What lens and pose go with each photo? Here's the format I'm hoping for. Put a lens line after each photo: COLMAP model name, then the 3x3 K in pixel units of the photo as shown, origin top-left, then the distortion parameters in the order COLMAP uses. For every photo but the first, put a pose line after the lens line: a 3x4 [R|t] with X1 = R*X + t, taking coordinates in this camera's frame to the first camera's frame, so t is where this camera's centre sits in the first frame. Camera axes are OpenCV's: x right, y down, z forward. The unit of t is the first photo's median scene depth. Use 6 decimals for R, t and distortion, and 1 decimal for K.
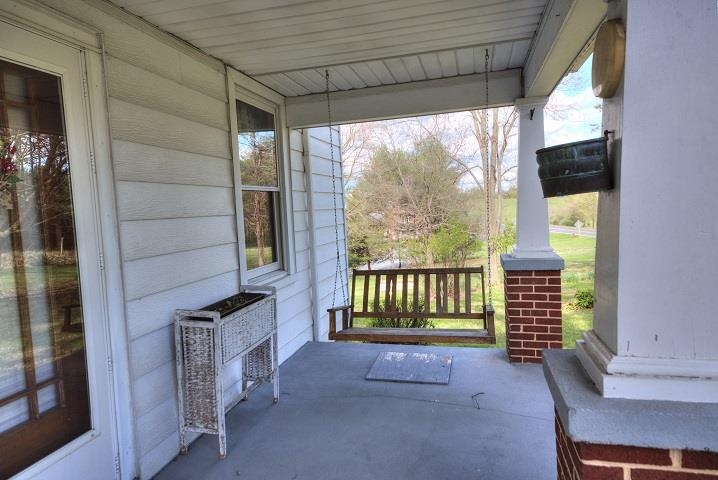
lens RADIAL K [[459.3, 0, 359.4], [0, 459.3, 239.1], [0, 0, 1]] dist [0.075307, -0.048132]
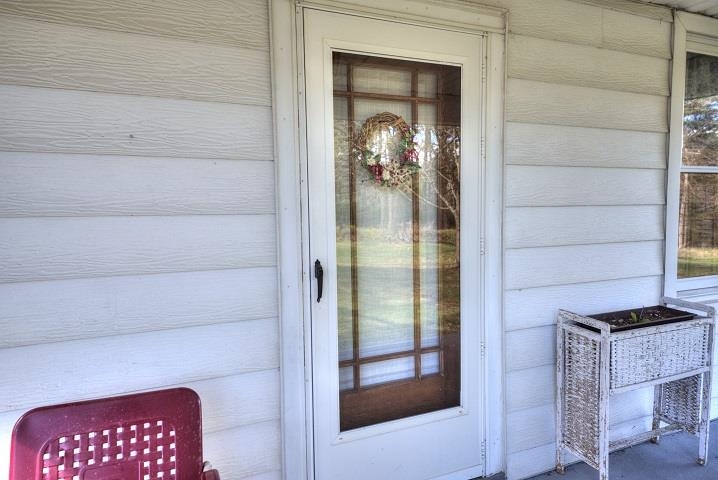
lens RADIAL K [[459.3, 0, 355.3], [0, 459.3, 239.9], [0, 0, 1]] dist [0.075307, -0.048132]
pose [[0.609741, 0.089721, -0.787506, 0.055402], [-0.071139, 0.995757, 0.058367, -0.004081], [0.789402, 0.020434, 0.613537, 0.152580]]
